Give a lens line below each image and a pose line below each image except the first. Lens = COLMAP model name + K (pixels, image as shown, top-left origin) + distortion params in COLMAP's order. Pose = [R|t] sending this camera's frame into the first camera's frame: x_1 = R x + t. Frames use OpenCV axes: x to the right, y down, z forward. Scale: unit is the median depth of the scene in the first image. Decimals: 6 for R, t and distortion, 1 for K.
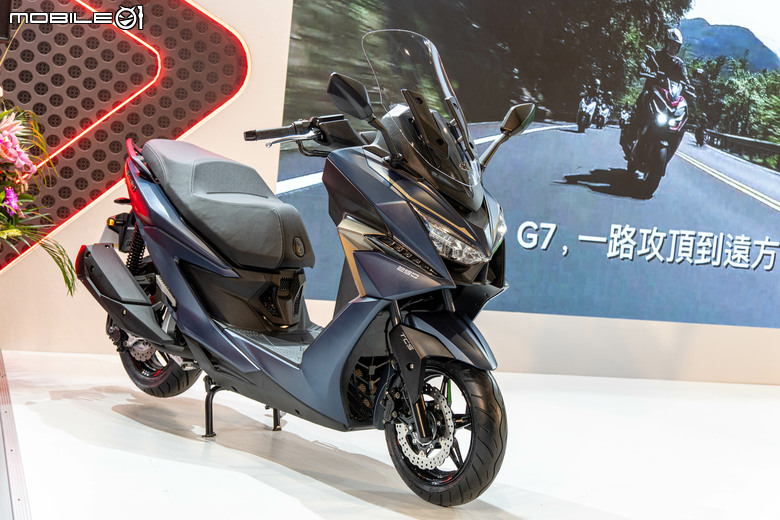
lens RADIAL K [[1341.9, 0, 390.0], [0, 1341.9, 260.0], [0, 0, 1]] dist [-0.001802, -0.112372]
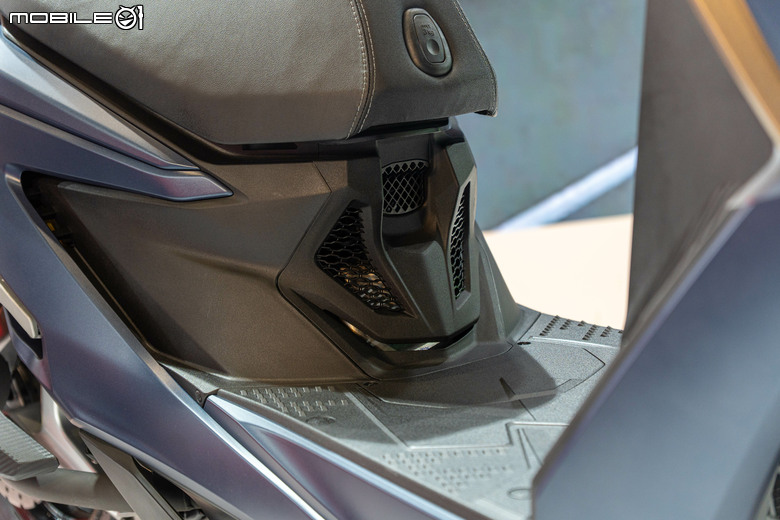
lens RADIAL K [[1653.0, 0, 390.0], [0, 1653.0, 260.0], [0, 0, 1]] dist [0.043212, 0.057237]
pose [[0.978665, -0.175734, -0.106452, -0.047970], [0.180408, 0.982935, 0.035928, 0.019520], [0.098322, -0.054366, 0.993669, 0.671475]]
